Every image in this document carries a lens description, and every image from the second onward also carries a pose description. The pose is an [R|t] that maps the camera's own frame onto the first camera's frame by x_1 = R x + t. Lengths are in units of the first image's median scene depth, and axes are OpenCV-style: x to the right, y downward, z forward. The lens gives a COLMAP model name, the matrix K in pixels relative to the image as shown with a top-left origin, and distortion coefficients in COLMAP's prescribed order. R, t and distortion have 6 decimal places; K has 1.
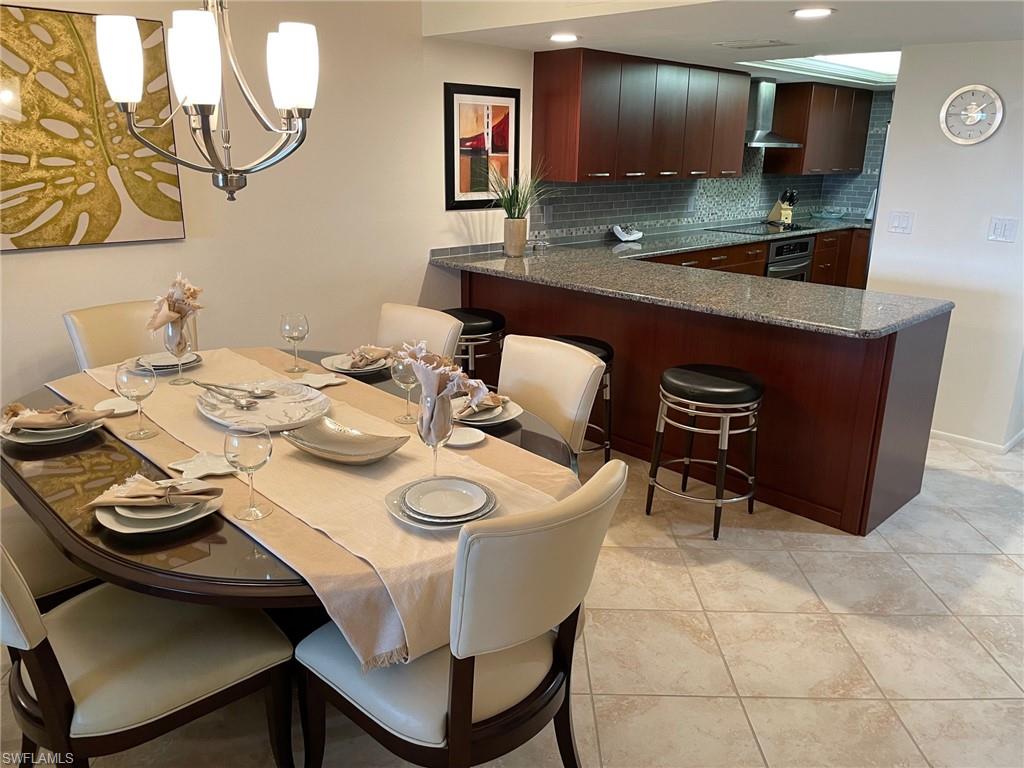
lens RADIAL K [[773.8, 0, 518.9], [0, 773.8, 383.3], [0, 0, 1]] dist [0.051389, -0.087813]
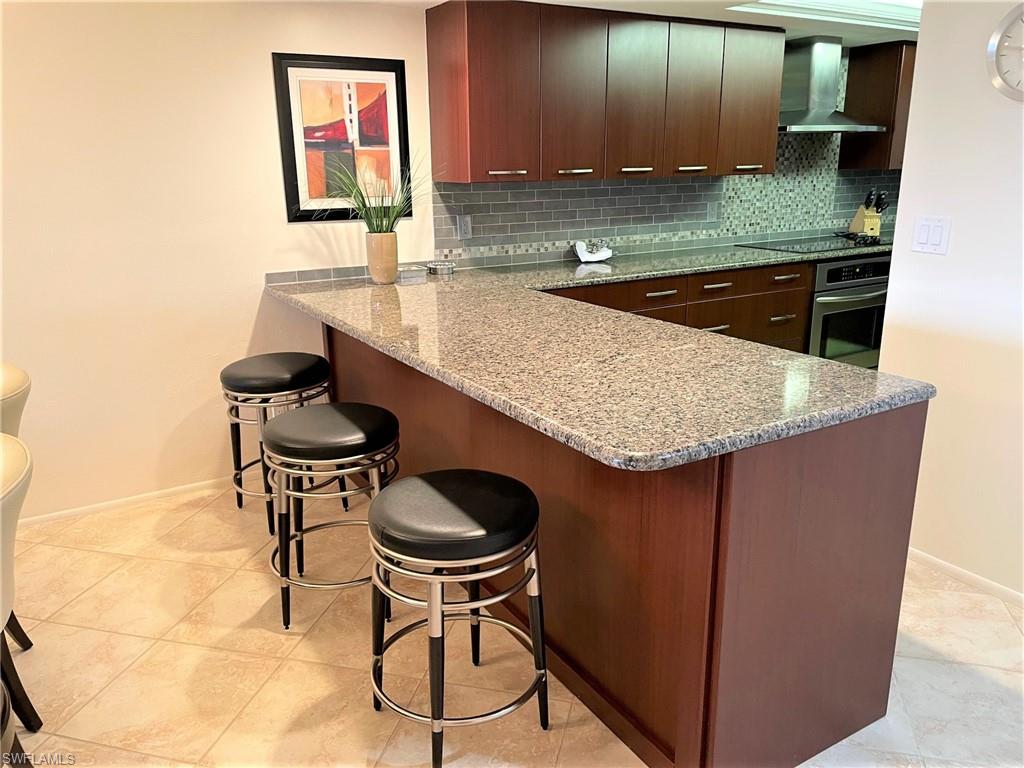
lens RADIAL K [[788.0, 0, 512.0], [0, 788.0, 384.0], [0, 0, 1]] dist [0.062140, -0.115587]
pose [[0.970493, 0.039077, -0.237944, 0.293903], [-0.043534, 0.998961, -0.013503, -0.061512], [0.237169, 0.023463, 0.971185, 0.290066]]
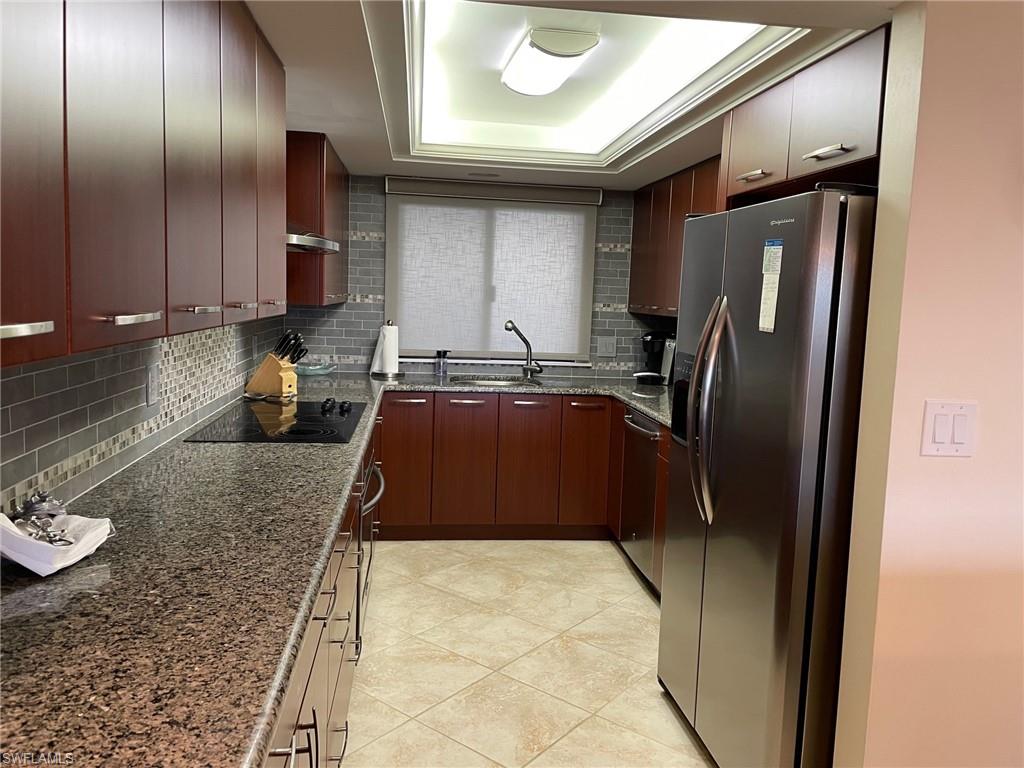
lens RADIAL K [[773.8, 0, 518.9], [0, 773.8, 383.3], [0, 0, 1]] dist [0.051389, -0.087813]
pose [[0.611467, -0.089645, 0.786176, 0.043667], [0.208764, 0.976635, -0.051009, -0.231067], [-0.763234, 0.195315, 0.615895, 0.837122]]
